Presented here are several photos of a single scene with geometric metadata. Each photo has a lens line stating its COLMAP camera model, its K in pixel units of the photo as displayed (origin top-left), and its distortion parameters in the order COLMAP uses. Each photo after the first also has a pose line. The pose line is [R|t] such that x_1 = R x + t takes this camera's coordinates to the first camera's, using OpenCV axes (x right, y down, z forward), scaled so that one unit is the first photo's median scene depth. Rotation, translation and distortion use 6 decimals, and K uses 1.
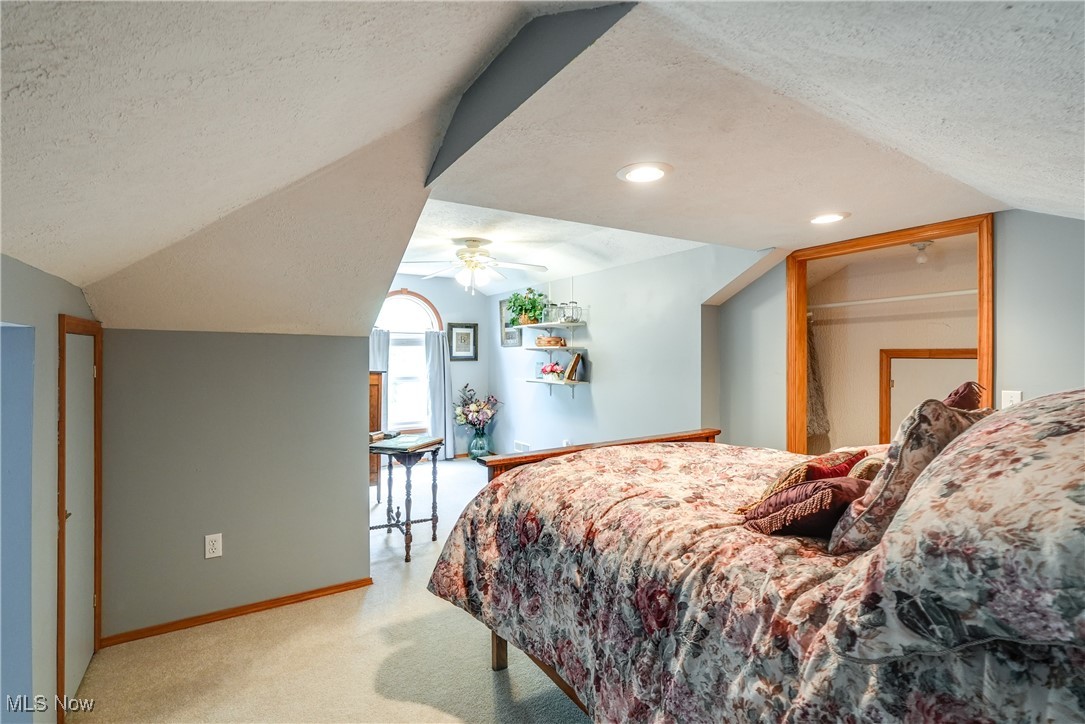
lens RADIAL K [[498.0, 0, 538.9], [0, 498.0, 357.2], [0, 0, 1]] dist [-0.010778, 0.001874]
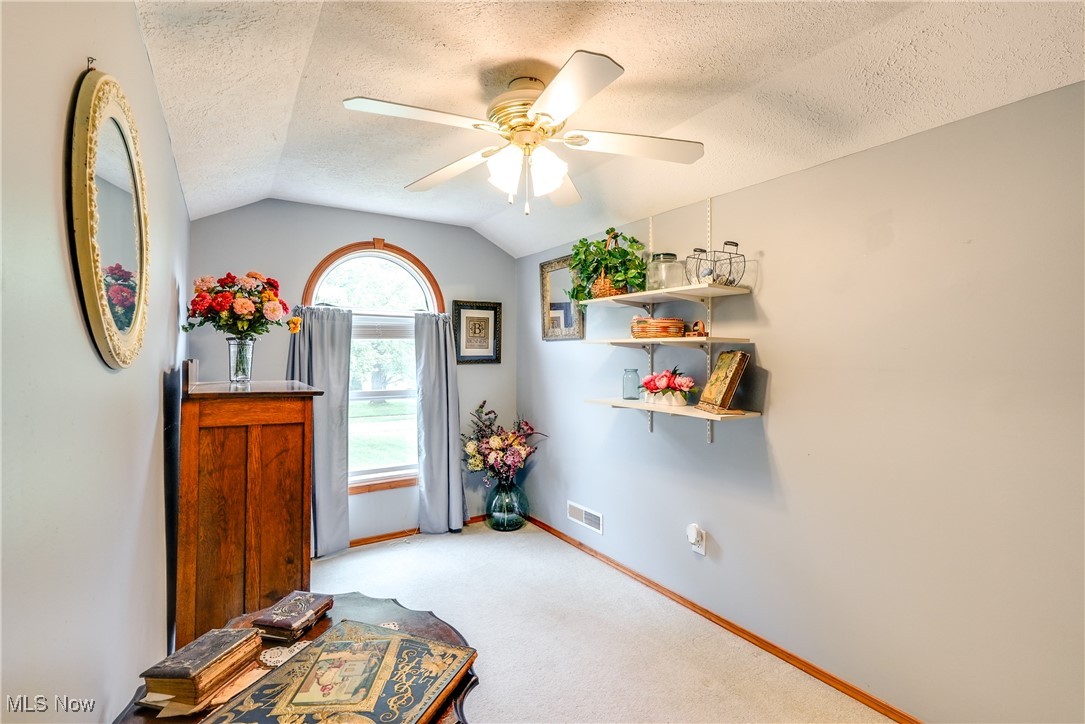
lens RADIAL K [[498.0, 0, 538.9], [0, 498.0, 357.2], [0, 0, 1]] dist [-0.010778, 0.001874]
pose [[0.999886, 0.002906, 0.014843, -0.090894], [-0.002968, 0.999987, 0.004165, -0.003345], [-0.014831, -0.004209, 0.999881, 0.411586]]
